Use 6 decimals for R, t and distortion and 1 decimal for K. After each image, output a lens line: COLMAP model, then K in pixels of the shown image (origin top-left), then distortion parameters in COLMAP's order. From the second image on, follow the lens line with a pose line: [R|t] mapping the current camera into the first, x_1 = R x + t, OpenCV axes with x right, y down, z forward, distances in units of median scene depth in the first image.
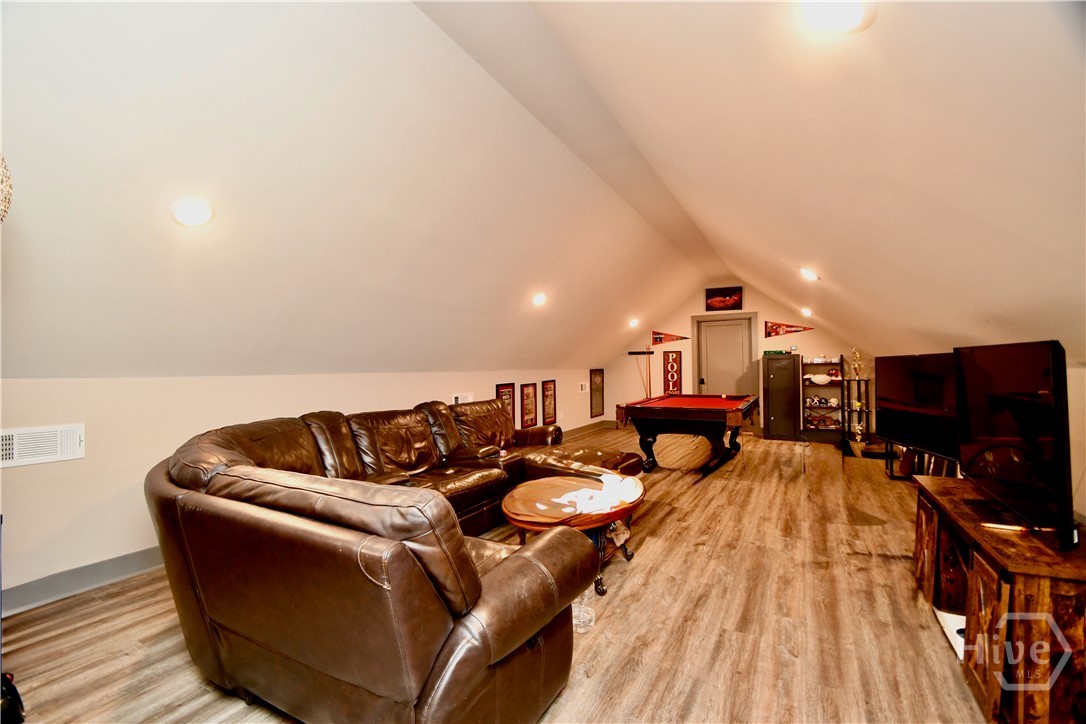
lens RADIAL K [[472.8, 0, 535.8], [0, 472.8, 364.4], [0, 0, 1]] dist [0.009974, -0.014954]
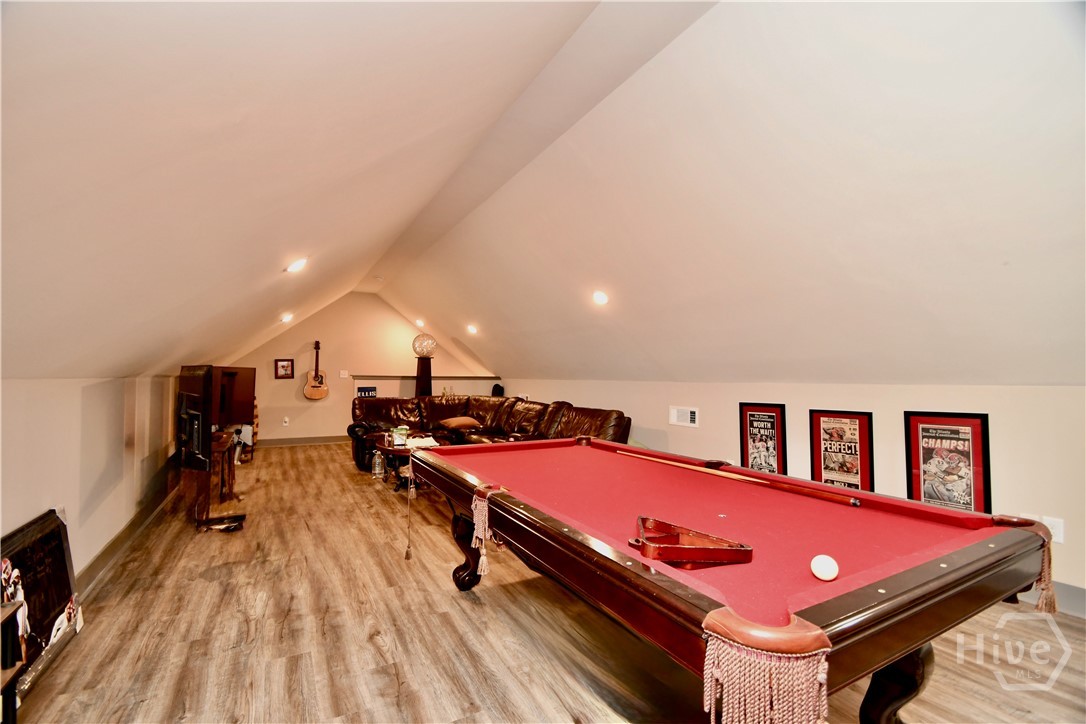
lens RADIAL K [[472.8, 0, 535.8], [0, 472.8, 364.4], [0, 0, 1]] dist [0.009974, -0.014954]
pose [[-0.529567, -0.016270, -0.848112, 0.684602], [0.002943, 0.999775, -0.021018, 0.000588], [0.848263, -0.013626, -0.529400, 1.162471]]
